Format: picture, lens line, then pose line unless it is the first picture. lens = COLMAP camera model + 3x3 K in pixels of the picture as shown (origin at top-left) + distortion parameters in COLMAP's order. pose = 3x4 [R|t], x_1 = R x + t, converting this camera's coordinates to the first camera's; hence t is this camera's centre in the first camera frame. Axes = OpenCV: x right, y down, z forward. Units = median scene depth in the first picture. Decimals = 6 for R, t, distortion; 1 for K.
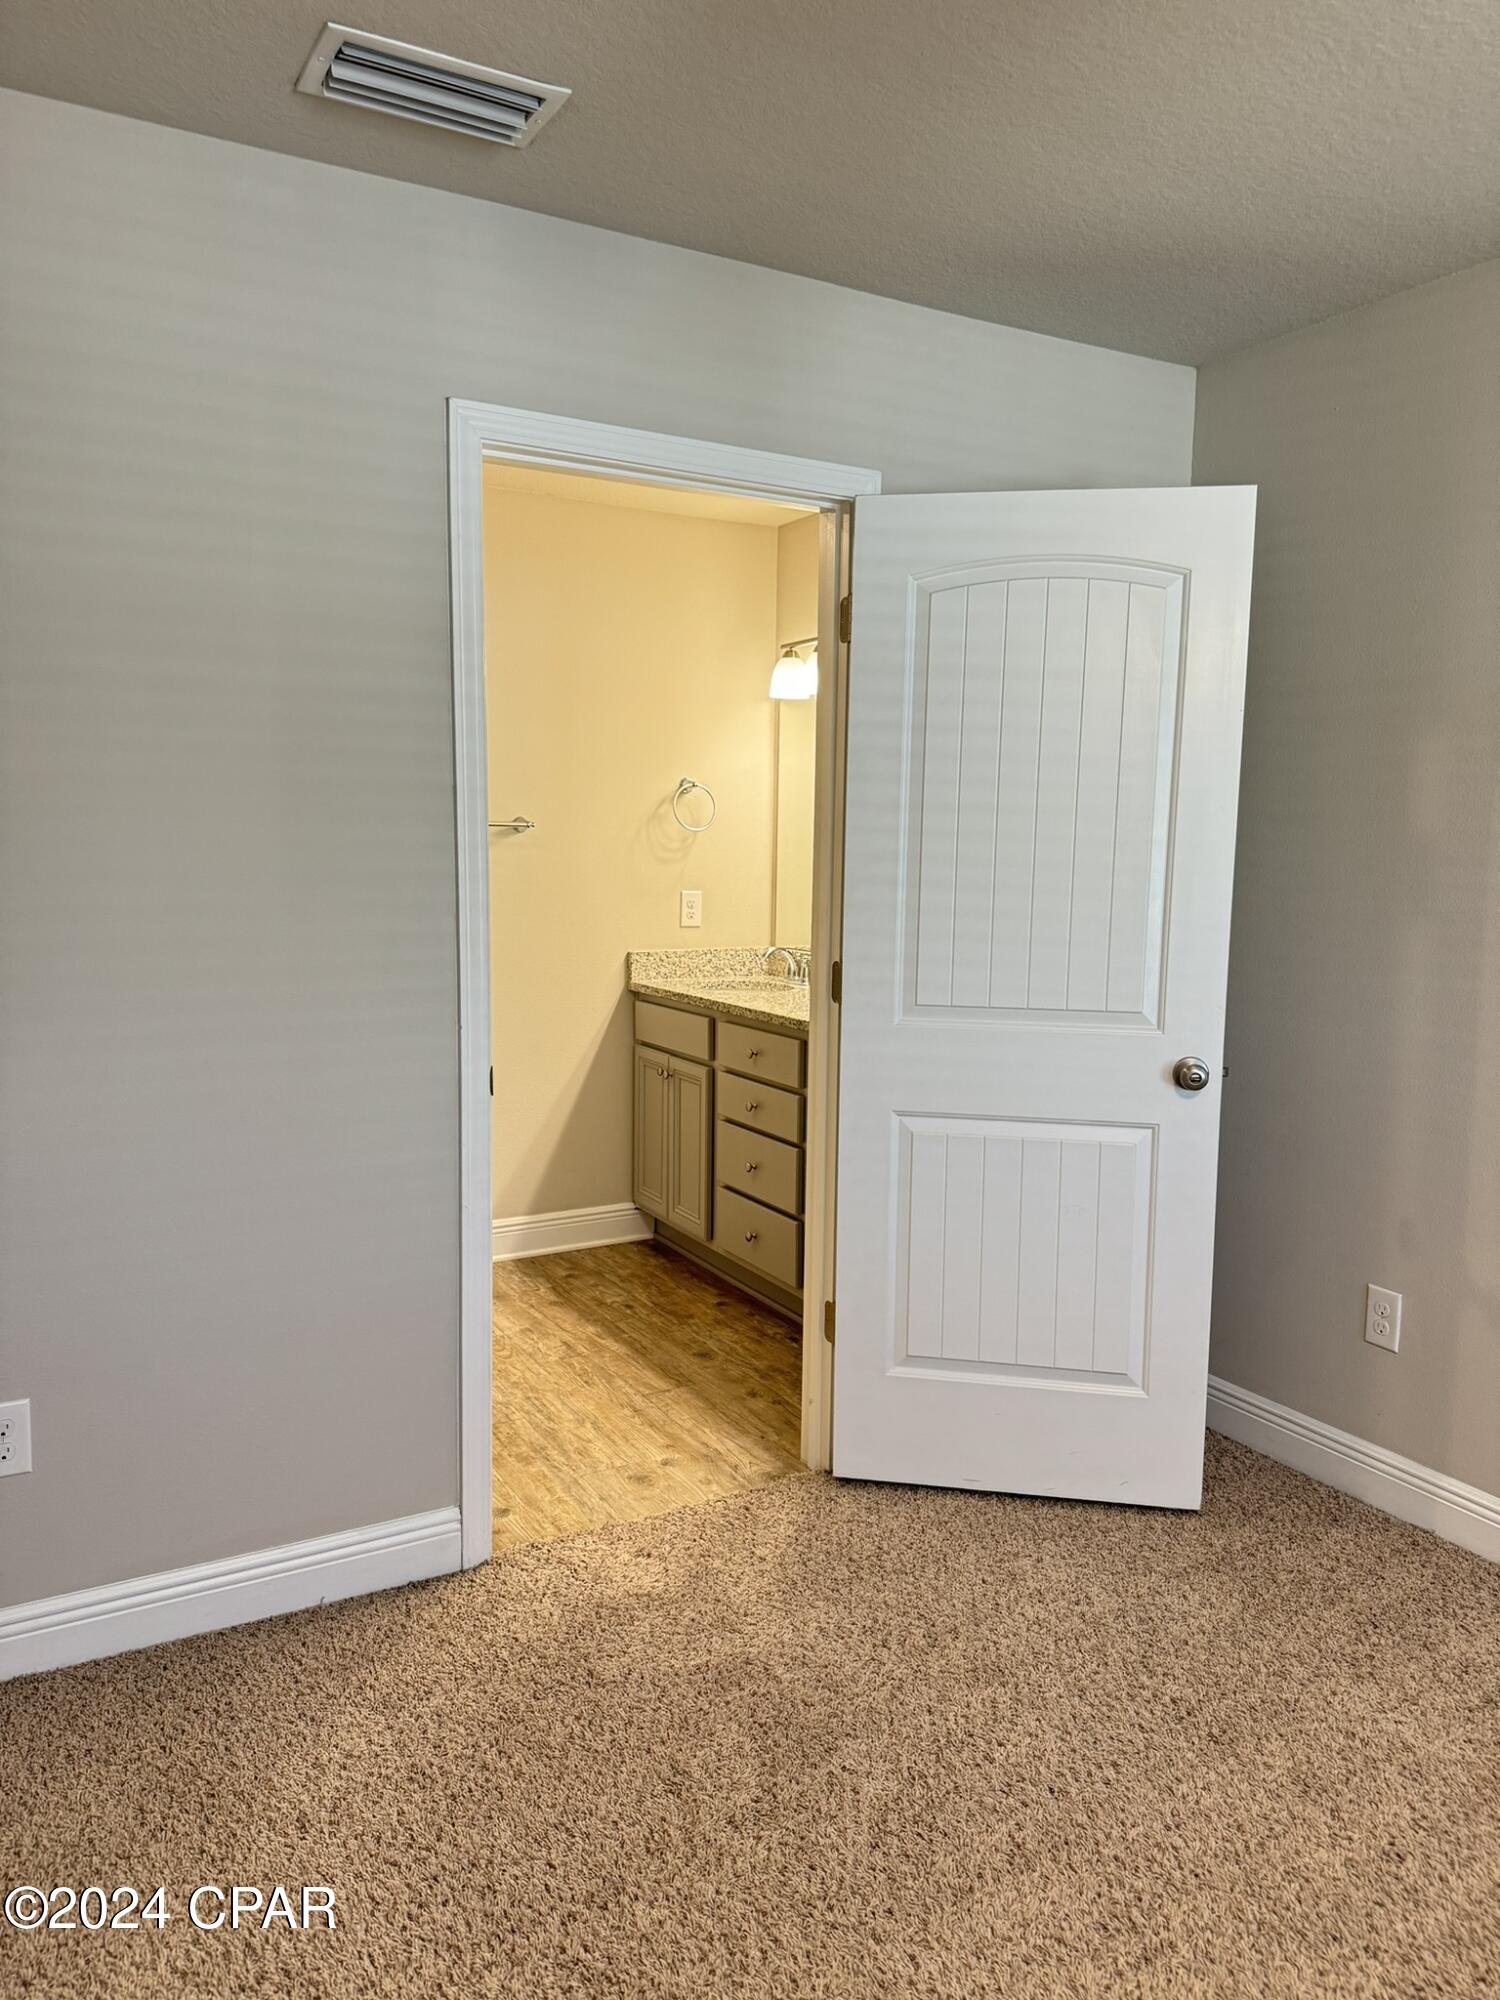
lens RADIAL K [[1393.6, 0, 749.9], [0, 1393.6, 996.2], [0, 0, 1]] dist [0.038785, -0.045609]
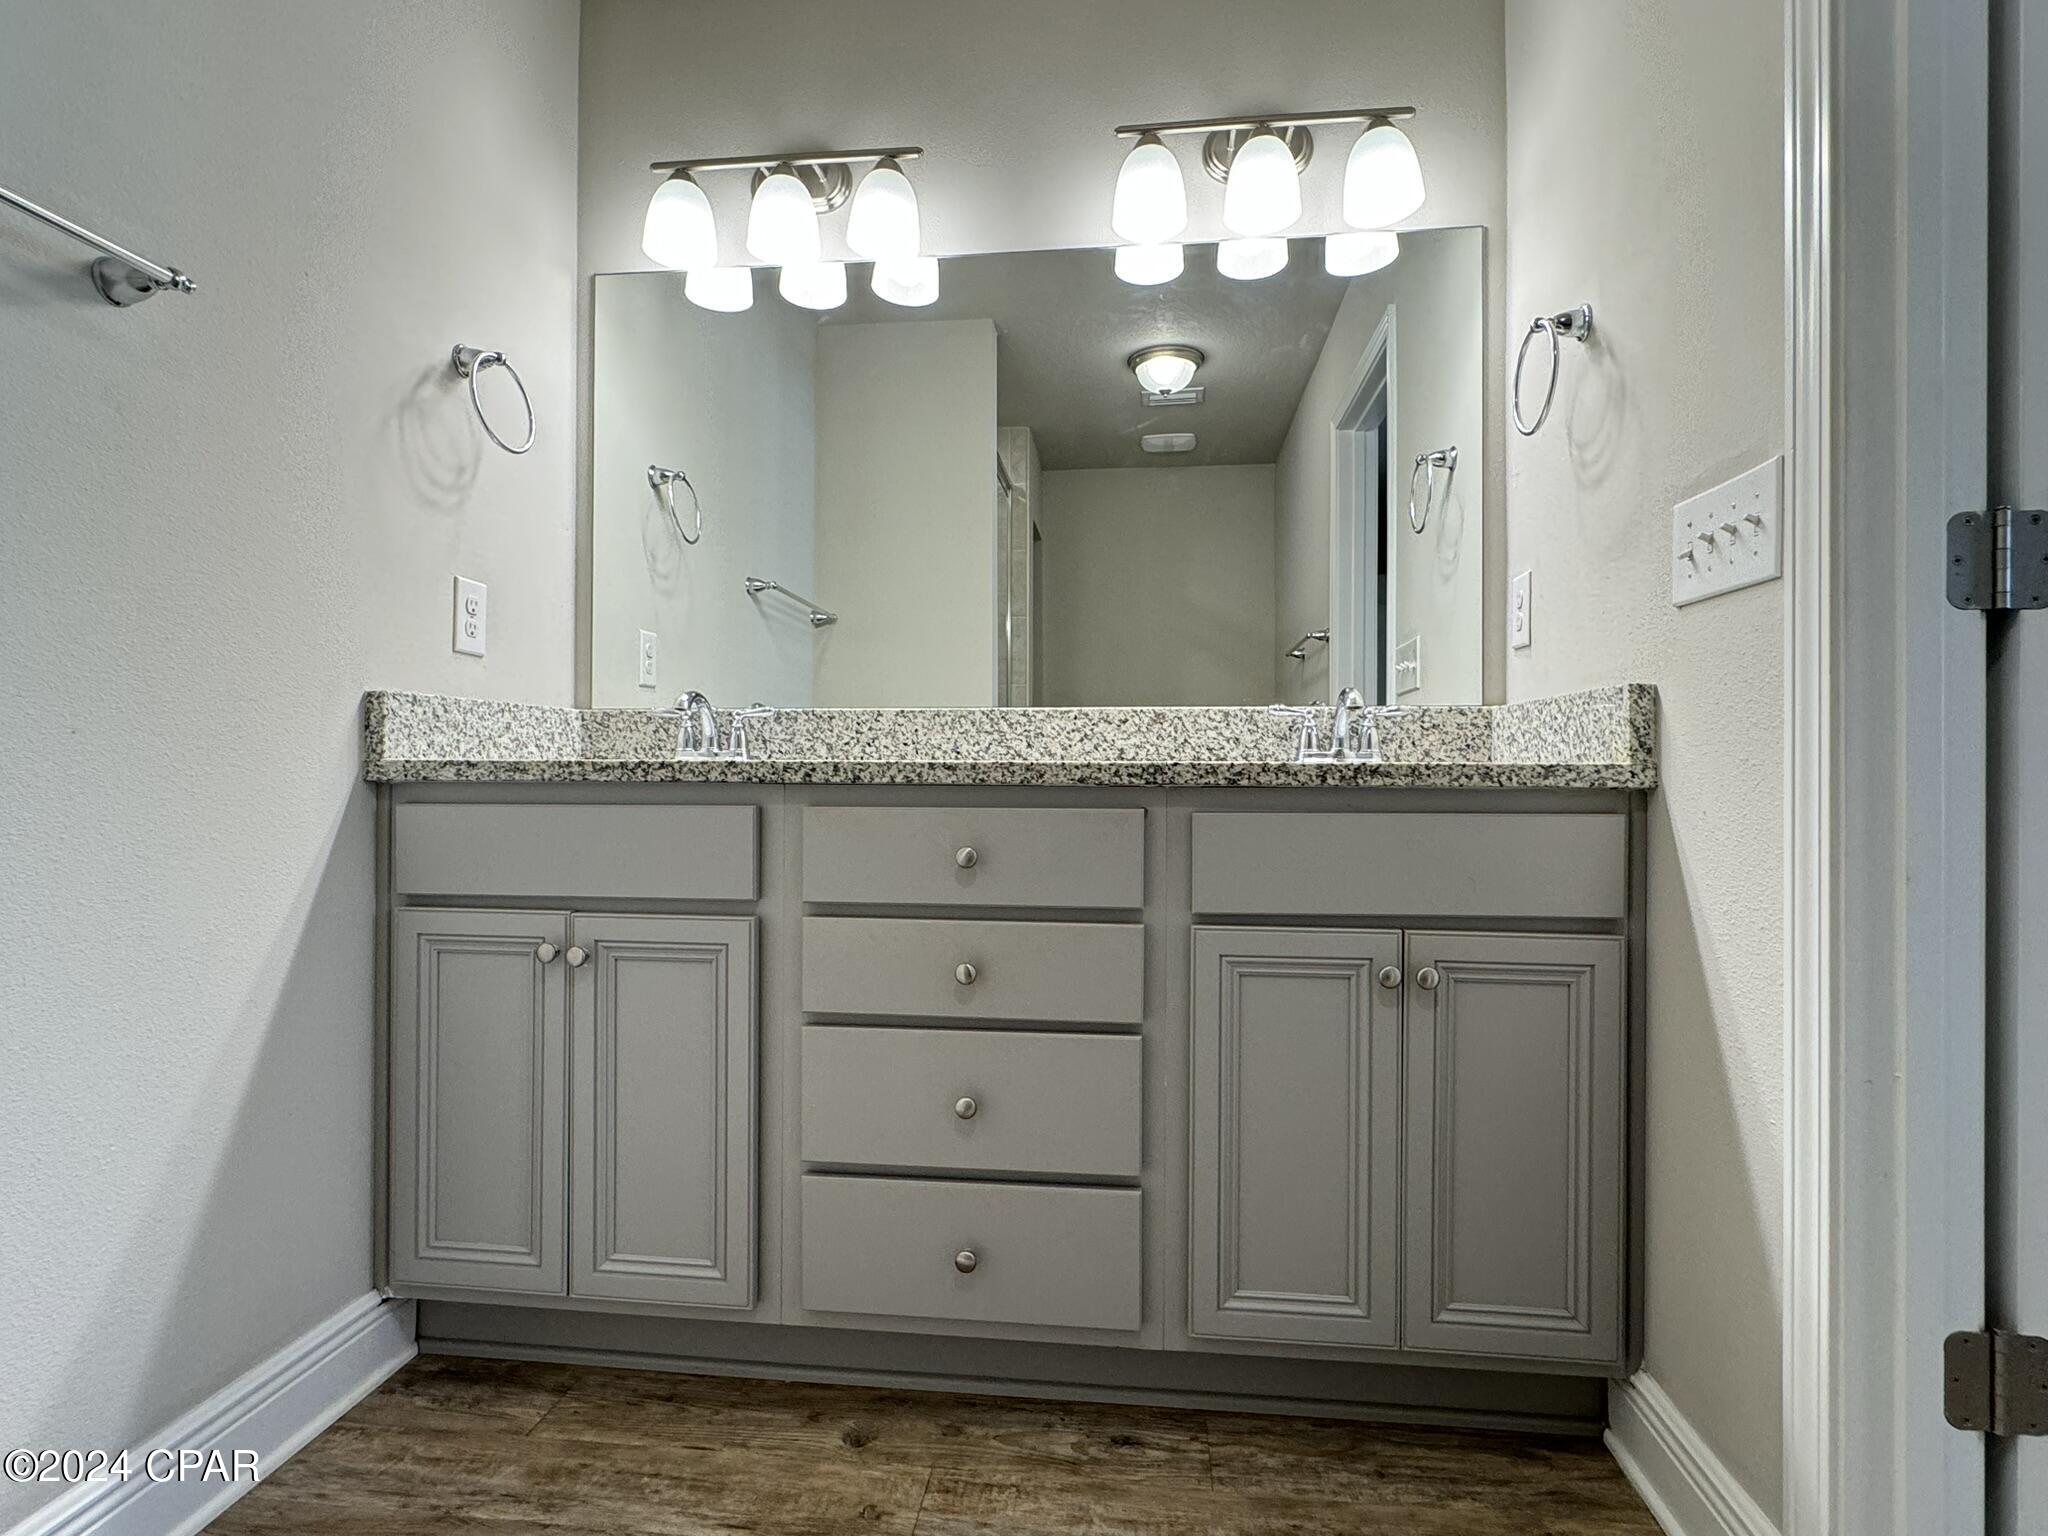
lens RADIAL K [[1059.8, 0, 1006.2], [0, 1059.8, 760.3], [0, 0, 1]] dist [-0.001611, -0.000190]
pose [[0.590084, -0.000958, 0.807341, -0.237036], [0.094691, 0.993179, -0.068031, 0.030286], [-0.801769, 0.116592, 0.586150, 0.664913]]
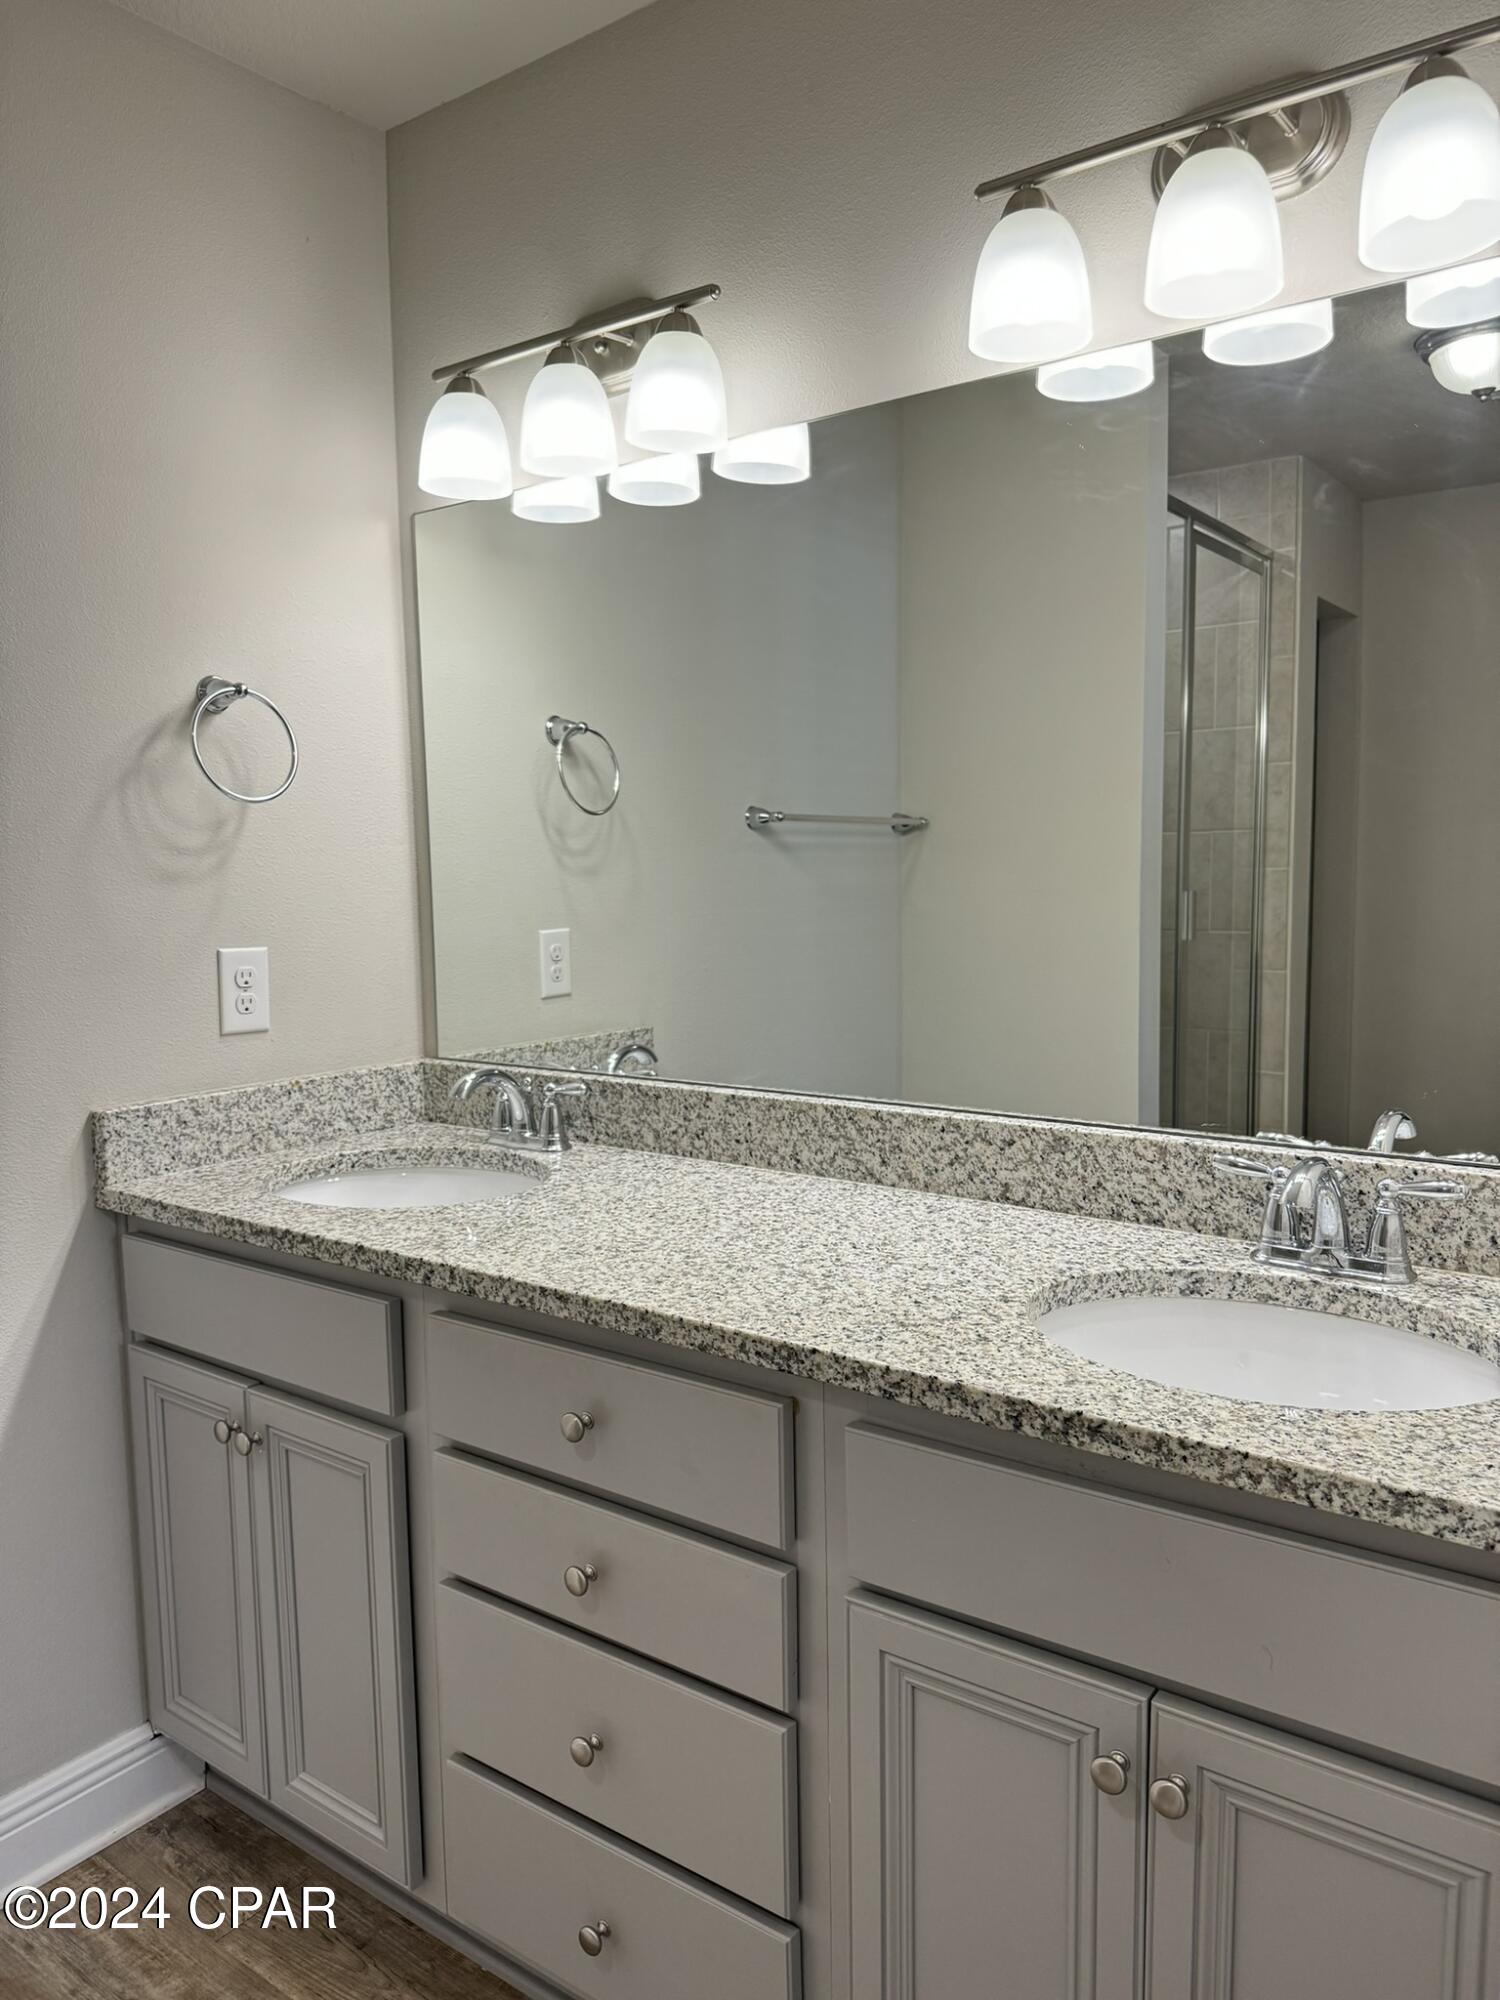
lens RADIAL K [[1393.6, 0, 756.6], [0, 1393.6, 1001.8], [0, 0, 1]] dist [0.038785, -0.045609]
pose [[0.909603, -0.069731, 0.409585, -0.077611], [0.075135, 0.997169, 0.002907, -0.050478], [-0.408629, 0.028129, 0.912267, 0.569725]]
